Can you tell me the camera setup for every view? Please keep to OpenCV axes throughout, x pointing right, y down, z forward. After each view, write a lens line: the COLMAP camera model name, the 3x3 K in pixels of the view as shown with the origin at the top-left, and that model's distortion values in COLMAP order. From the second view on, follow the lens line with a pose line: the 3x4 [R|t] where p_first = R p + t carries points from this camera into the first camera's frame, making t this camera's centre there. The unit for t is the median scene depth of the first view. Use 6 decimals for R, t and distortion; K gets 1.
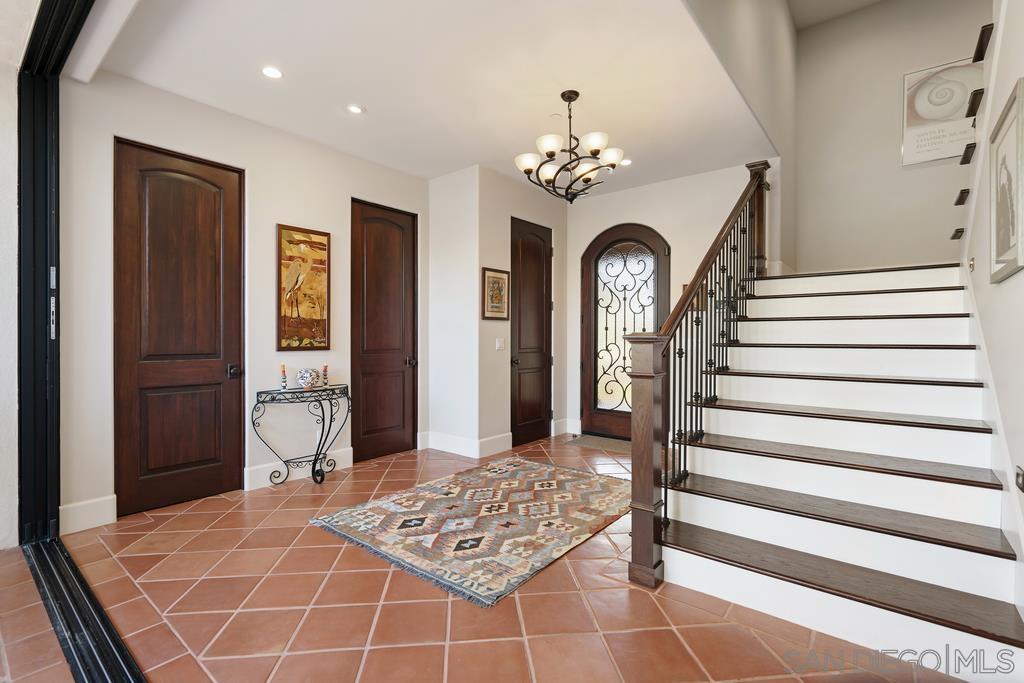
lens RADIAL K [[465.8, 0, 496.0], [0, 465.8, 340.8], [0, 0, 1]] dist [-0.000393, 0.000301]
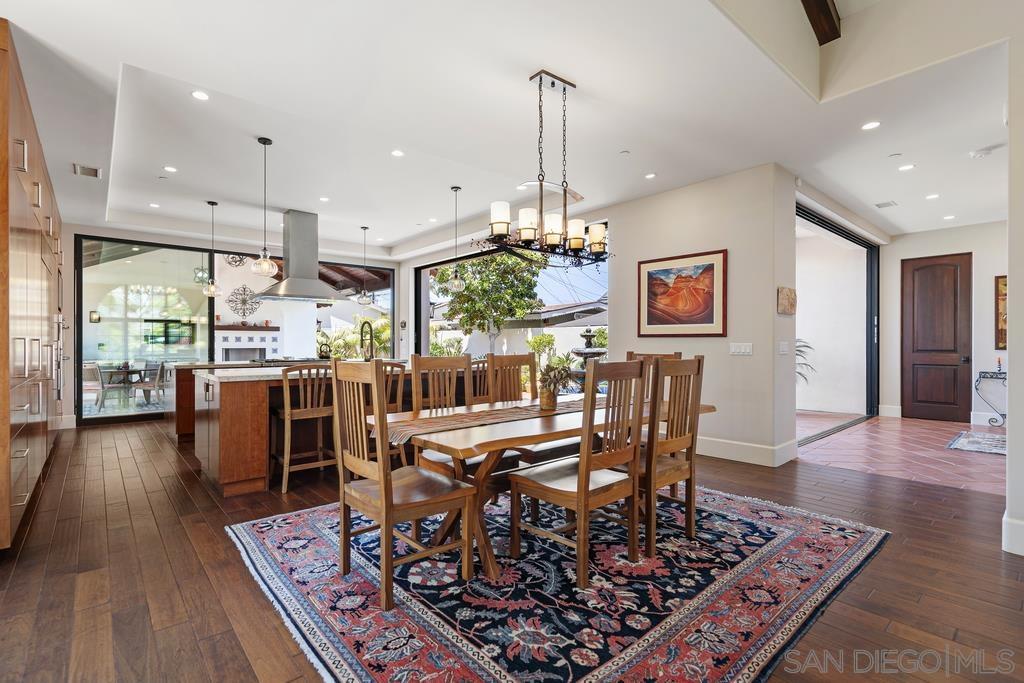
lens RADIAL K [[472.6, 0, 483.7], [0, 472.6, 342.9], [0, 0, 1]] dist [-0.002938, -0.000205]
pose [[-0.184562, -0.002834, -0.982817, 1.726053], [-0.005811, 0.999982, -0.001792, 0.012573], [0.982804, 0.005381, -0.184575, -0.589928]]
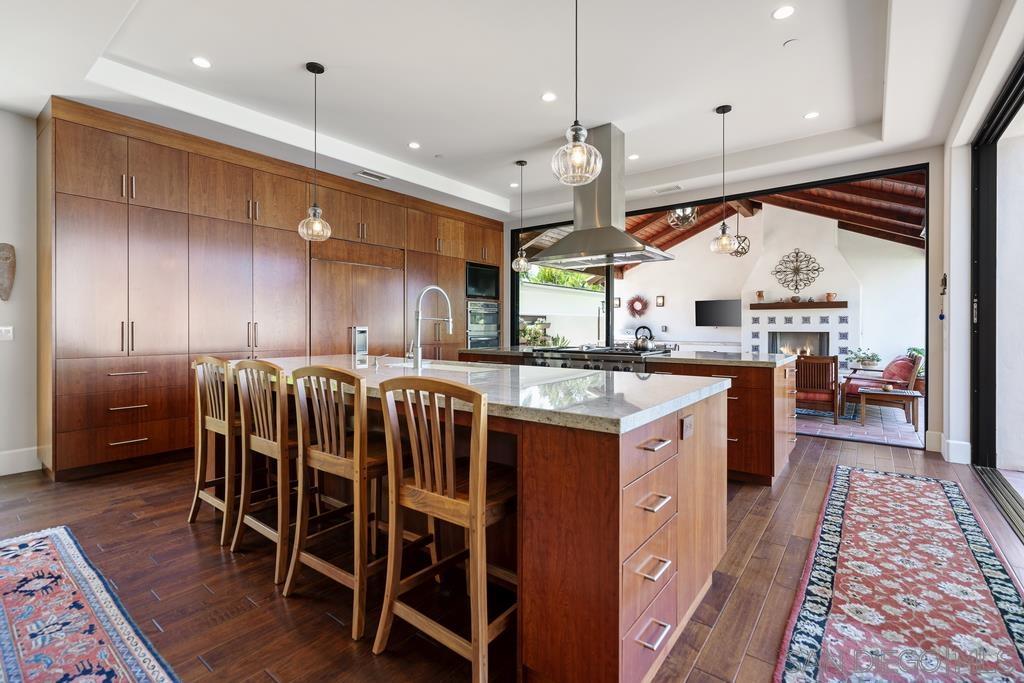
lens RADIAL K [[466.7, 0, 511.7], [0, 466.7, 329.5], [0, 0, 1]] dist [-0.003900, -0.000828]
pose [[-0.999158, -0.001436, -0.041002, 0.229670], [-0.001996, 0.999905, 0.013637, 0.009619], [0.040979, 0.013707, -0.999066, -0.409381]]
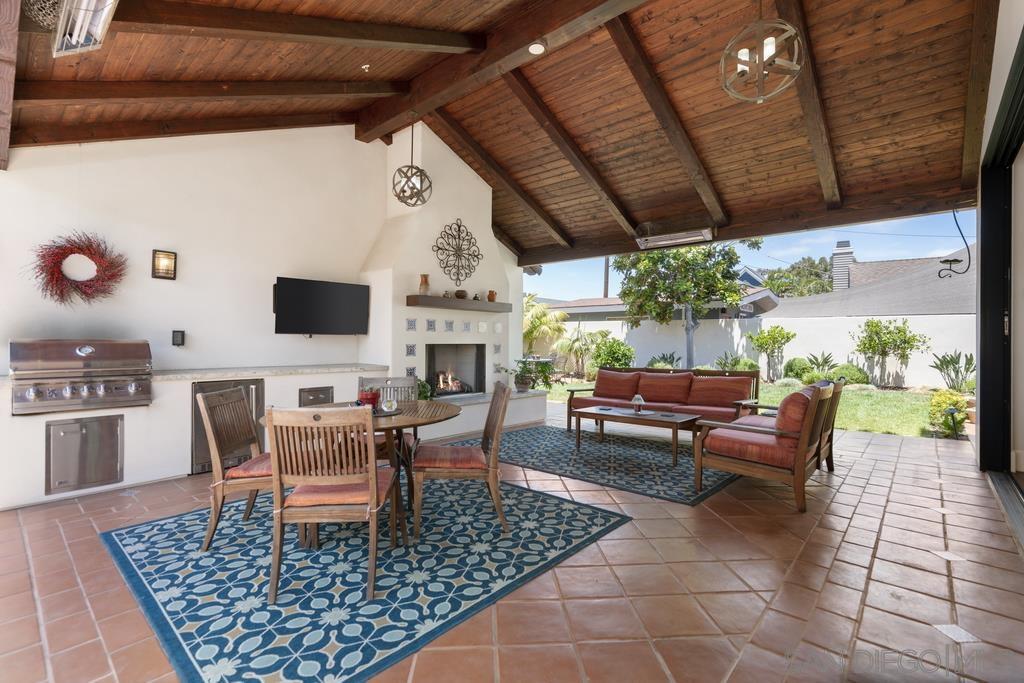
lens RADIAL K [[467.7, 0, 521.2], [0, 467.7, 337.2], [0, 0, 1]] dist [-0.002014, 0.000252]
pose [[-0.014872, -0.009131, -0.999848, 0.266891], [-0.013893, 0.999864, -0.008925, 0.044892], [0.999793, 0.013758, -0.014997, -2.862522]]
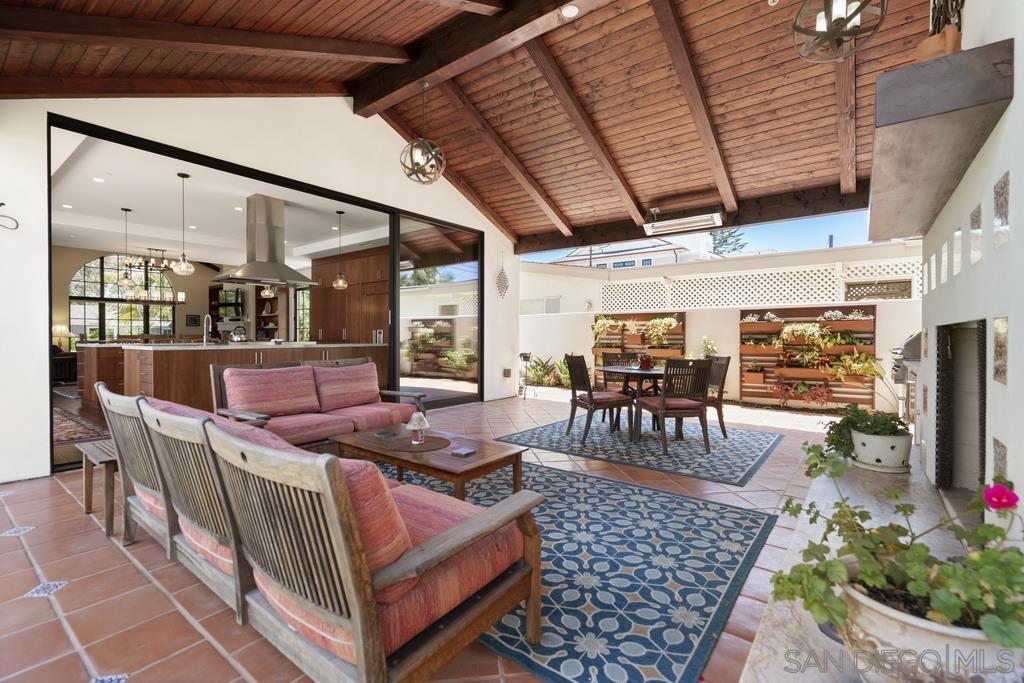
lens RADIAL K [[462.2, 0, 511.8], [0, 462.2, 339.7], [0, 0, 1]] dist [-0.002437, 0.000642]
pose [[-0.050031, -0.006709, 0.998725, -2.046724], [0.008450, 0.999939, 0.007141, 0.065303], [-0.998712, 0.008797, -0.049971, -2.623117]]
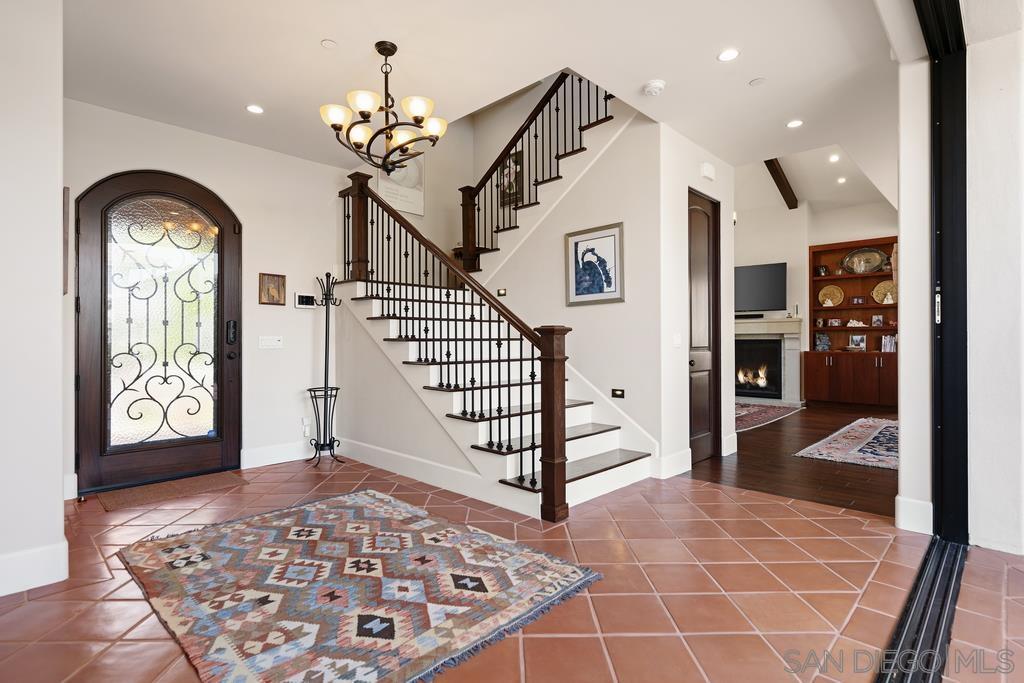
lens RADIAL K [[516.3, 0, 516.2], [0, 516.3, 342.0], [0, 0, 1]] dist [0.001871, 0.000313]
pose [[0.067510, -0.005020, 0.997706, -0.709076], [0.012556, 0.999912, 0.004182, 0.011918], [-0.997640, 0.012245, 0.067567, 0.640443]]
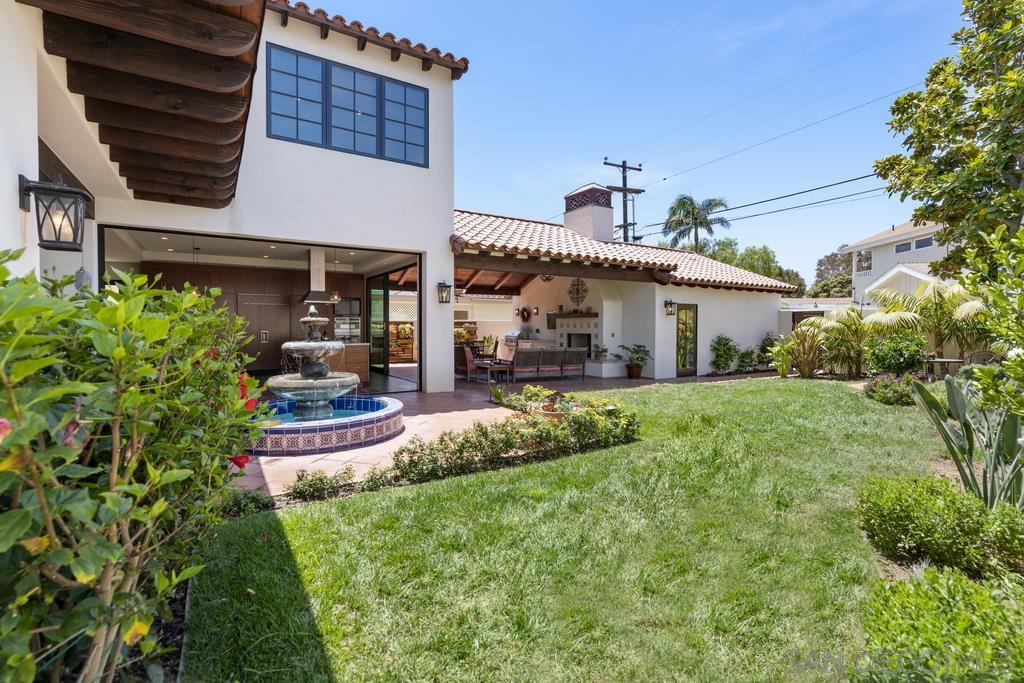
lens RADIAL K [[466.7, 0, 511.7], [0, 466.7, 329.5], [0, 0, 1]] dist [-0.003900, -0.000828]
pose [[-0.958412, -0.002413, 0.285378, -2.210947], [0.001678, 0.999899, 0.014089, -0.034217], [-0.285384, 0.013982, -0.958311, 0.925244]]
